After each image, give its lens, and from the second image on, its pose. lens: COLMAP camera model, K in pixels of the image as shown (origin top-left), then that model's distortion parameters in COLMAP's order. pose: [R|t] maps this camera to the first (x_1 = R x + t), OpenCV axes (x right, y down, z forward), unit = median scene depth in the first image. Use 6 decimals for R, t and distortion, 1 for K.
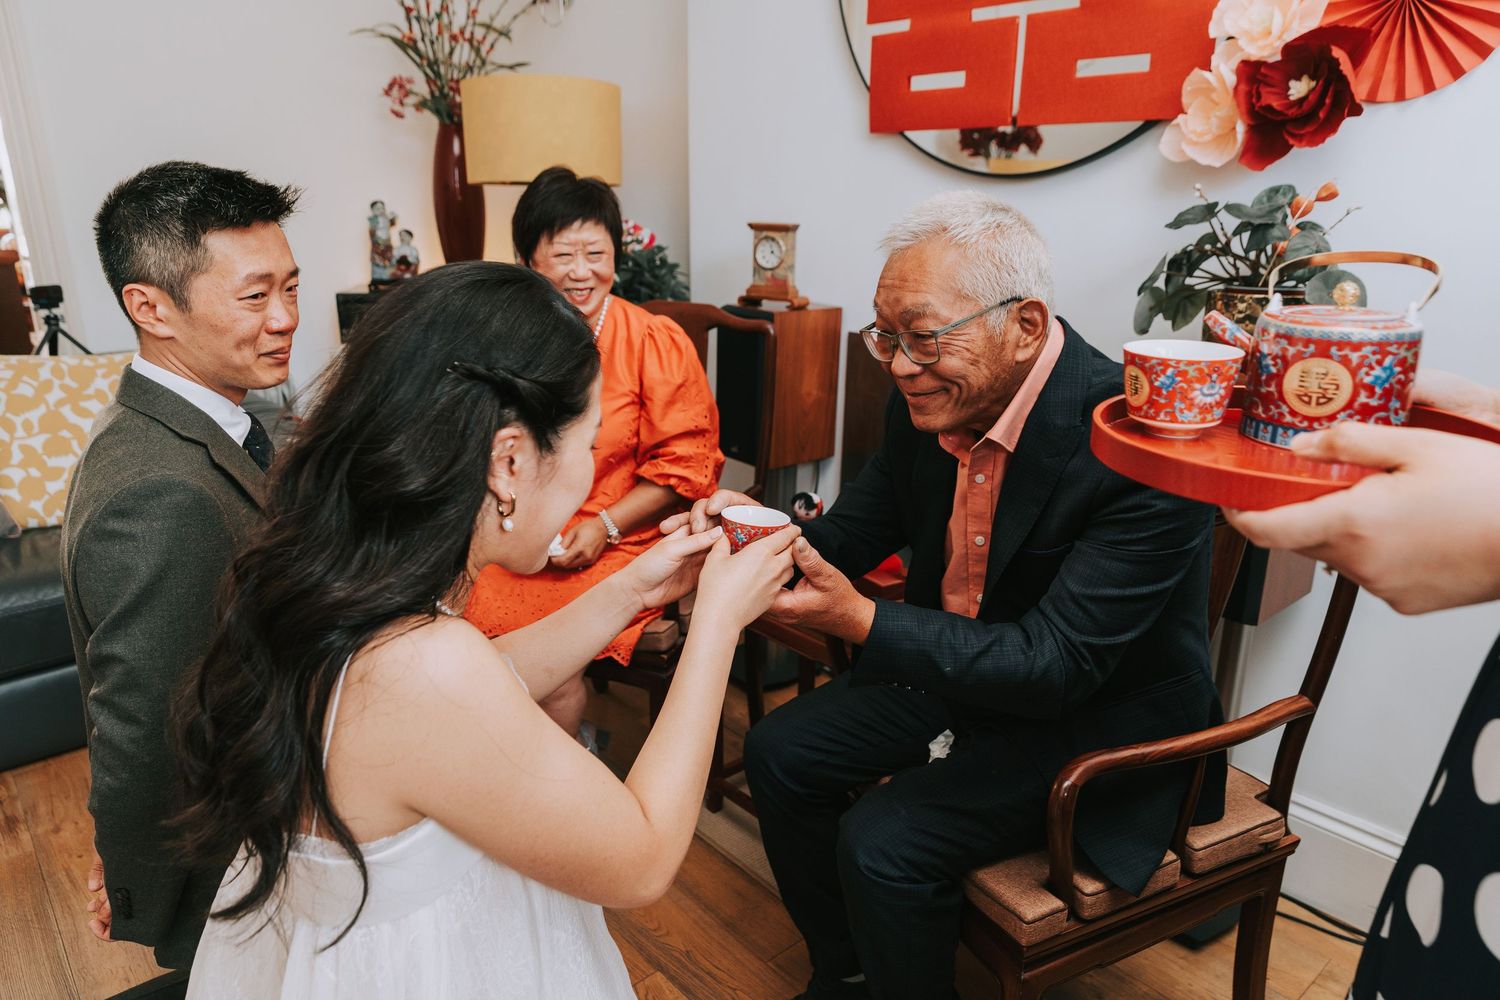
lens RADIAL K [[1019.1, 0, 746.6], [0, 1019.1, 499.4], [0, 0, 1]] dist [0.023809, -0.002878]
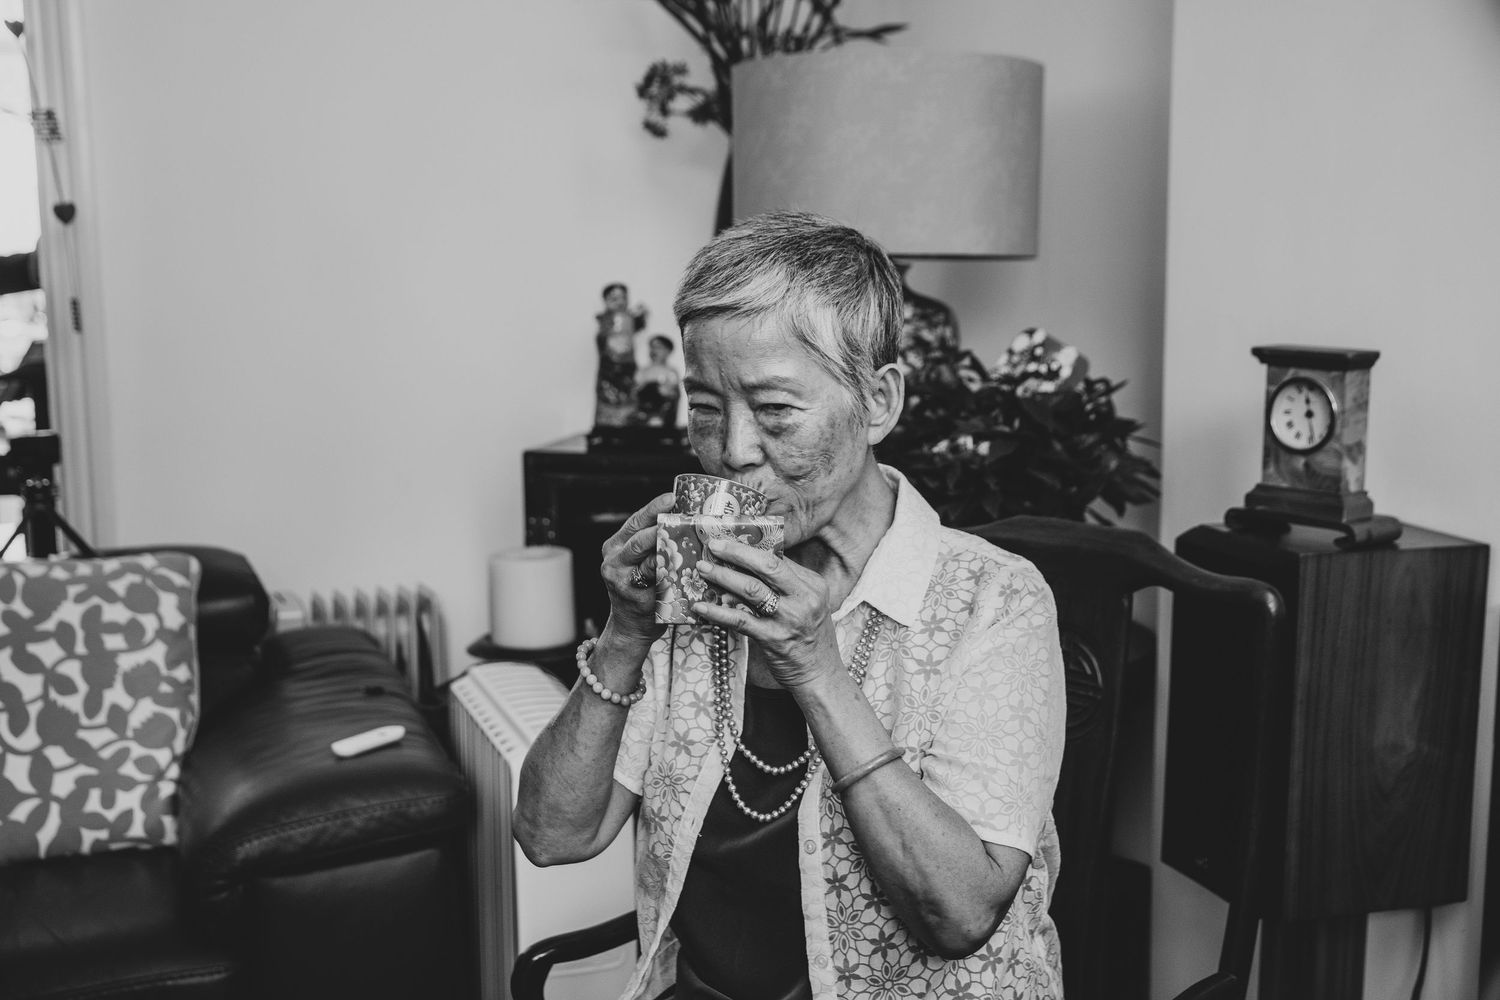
lens RADIAL K [[1885.5, 0, 740.5], [0, 1885.5, 505.1], [0, 0, 1]] dist [0.079869, 0.000000]
pose [[0.932478, 0.041250, -0.358865, 0.080222], [-0.094752, 0.986603, -0.132799, -0.066151], [0.348579, 0.157835, 0.923894, 0.159349]]
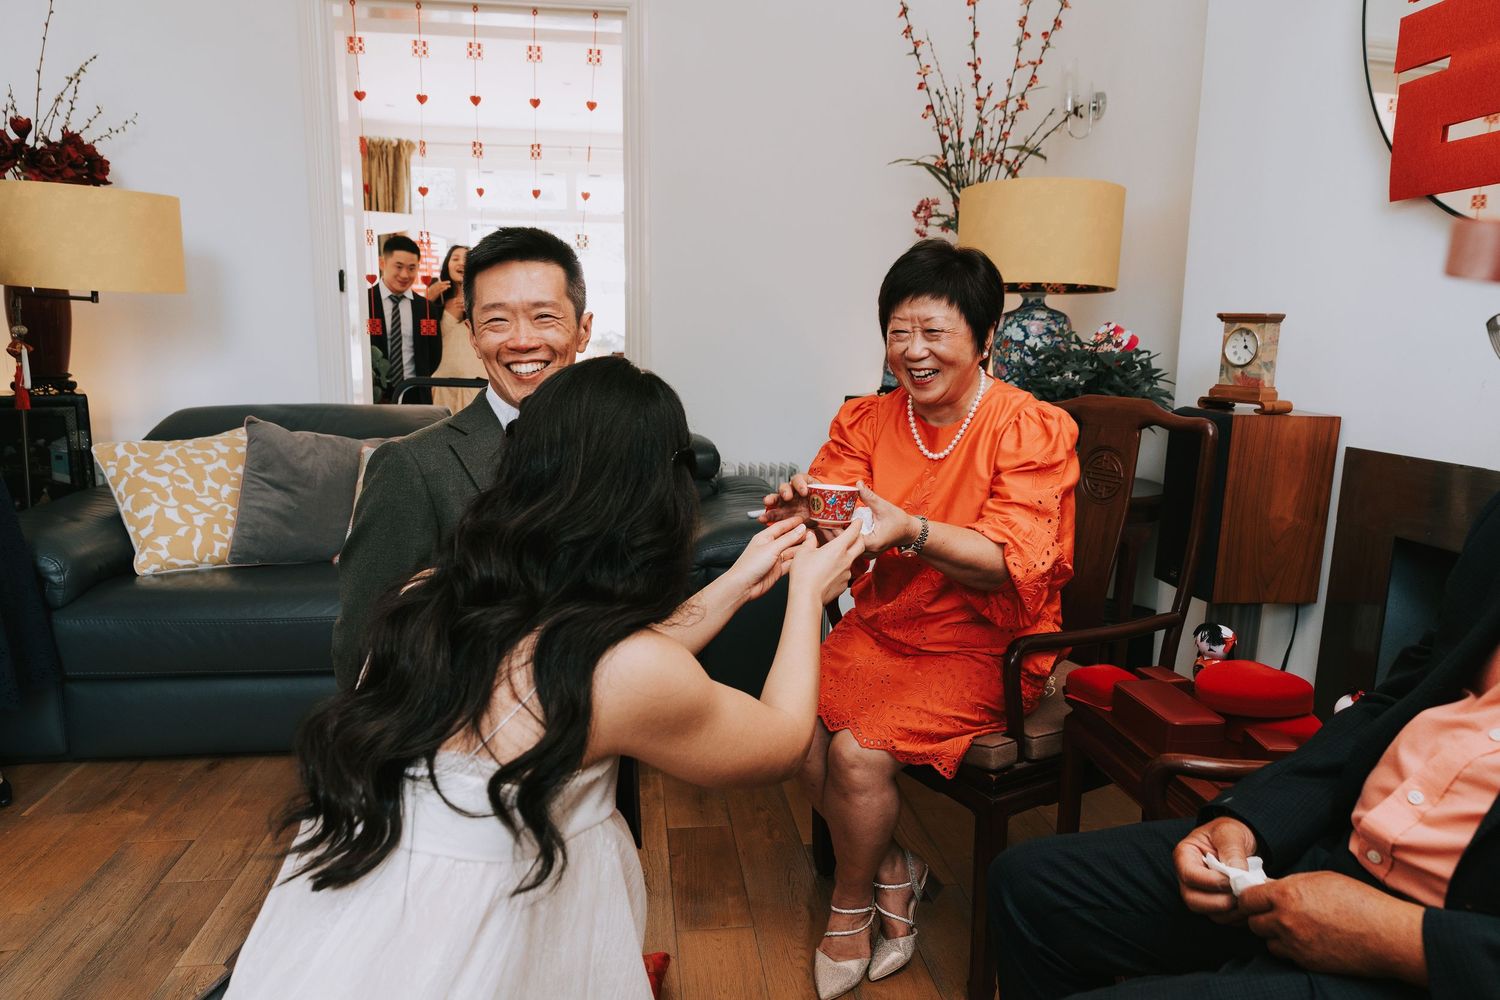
lens RADIAL K [[1019.1, 0, 743.0], [0, 1019.1, 498.5], [0, 0, 1]] dist [0.023809, -0.002878]
pose [[0.829939, 0.096273, -0.549484, 0.139889], [-0.173970, 0.980540, -0.090968, 0.026534], [0.530034, 0.171092, 0.830537, 0.086893]]
